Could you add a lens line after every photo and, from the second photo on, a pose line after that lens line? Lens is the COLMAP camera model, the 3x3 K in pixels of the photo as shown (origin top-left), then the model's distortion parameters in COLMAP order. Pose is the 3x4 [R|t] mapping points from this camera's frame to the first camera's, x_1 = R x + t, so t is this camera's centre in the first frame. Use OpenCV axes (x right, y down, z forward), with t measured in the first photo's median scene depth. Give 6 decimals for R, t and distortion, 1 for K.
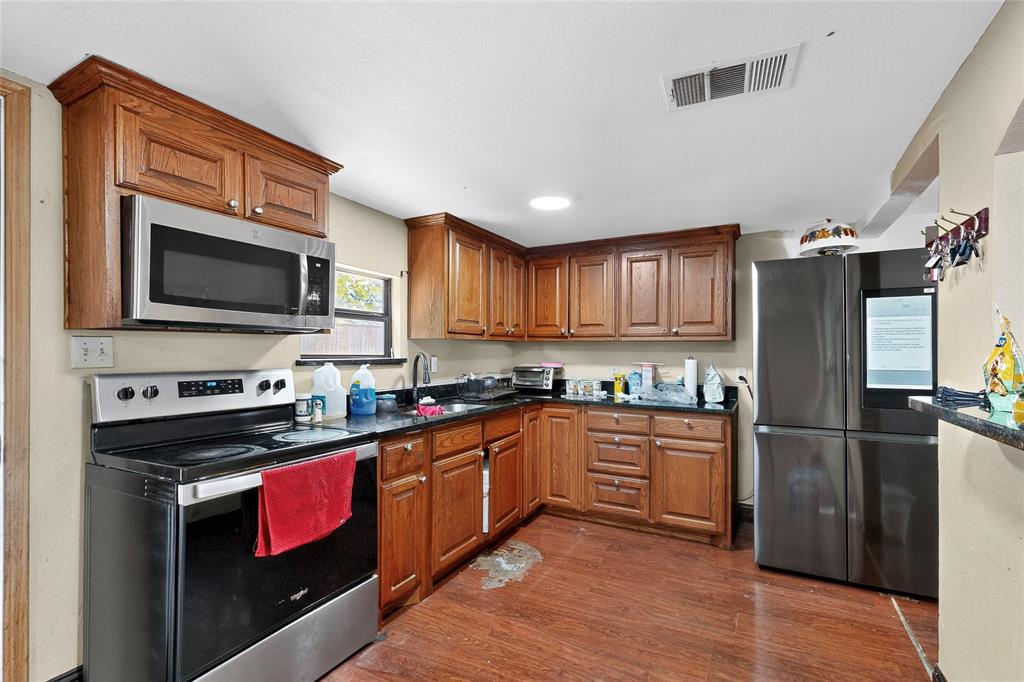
lens RADIAL K [[465.2, 0, 512.4], [0, 465.2, 351.2], [0, 0, 1]] dist [0.008795, -0.000886]
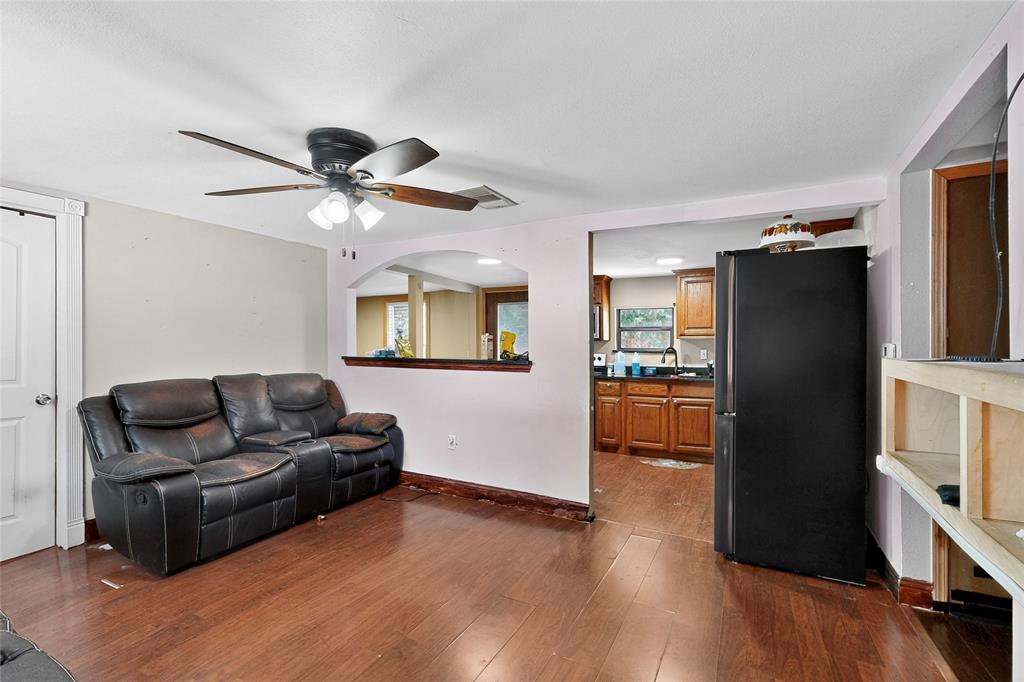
lens RADIAL K [[465.2, 0, 511.2], [0, 465.2, 347.4], [0, 0, 1]] dist [0.008795, -0.000886]
pose [[0.008174, -0.007652, -0.999937, 2.029945], [0.000642, 0.999971, -0.007647, 0.022976], [0.999966, -0.000580, 0.008179, 0.424023]]
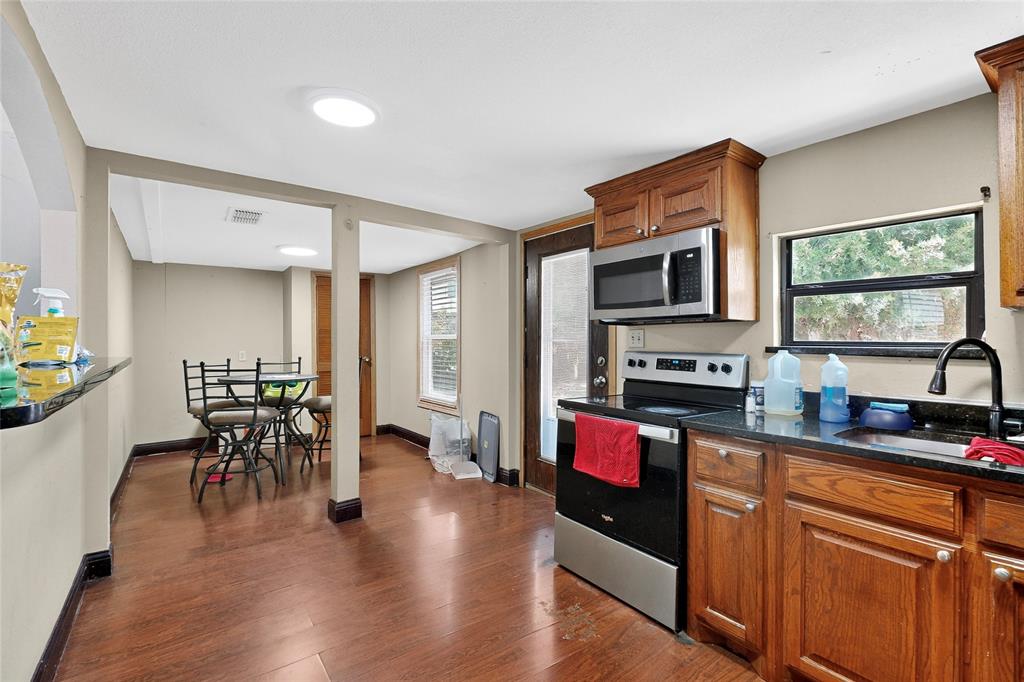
lens RADIAL K [[465.2, 0, 517.8], [0, 465.2, 338.2], [0, 0, 1]] dist [0.008795, -0.000886]
pose [[-0.408035, -0.009311, -0.912919, 0.608172], [-0.002594, 0.999956, -0.009040, 0.012476], [0.912963, -0.001320, -0.408041, 0.913820]]
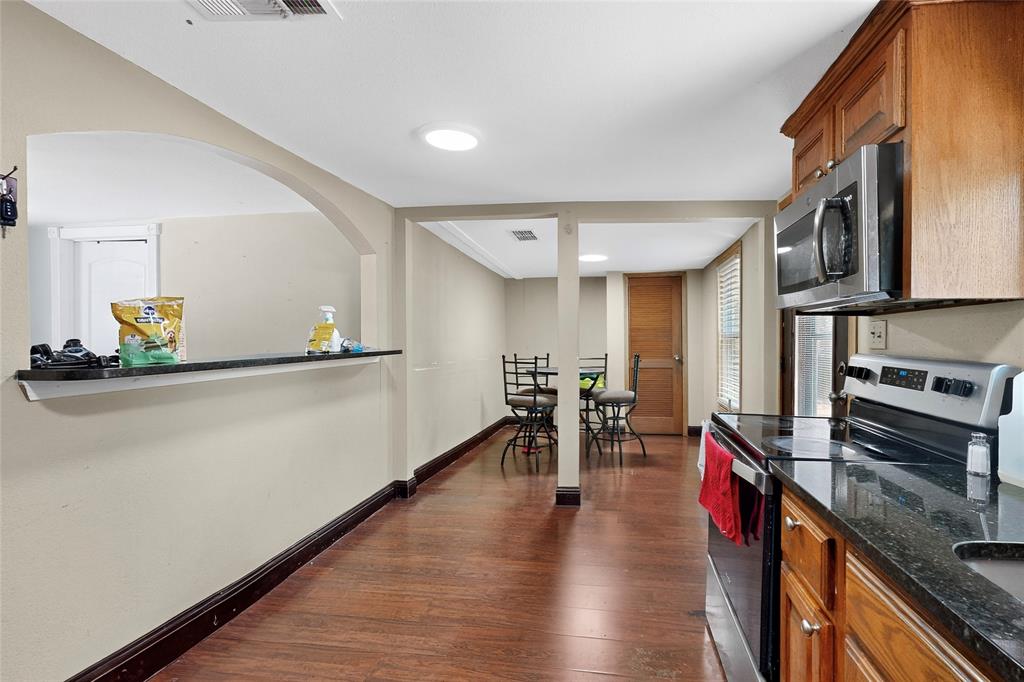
lens RADIAL K [[465.2, 0, 537.7], [0, 465.2, 342.6], [0, 0, 1]] dist [0.008795, -0.000886]
pose [[-0.926048, -0.002492, -0.377397, 0.201526], [-0.005446, 0.999962, 0.006759, 0.012050], [0.377366, 0.008315, -0.926027, 1.223278]]
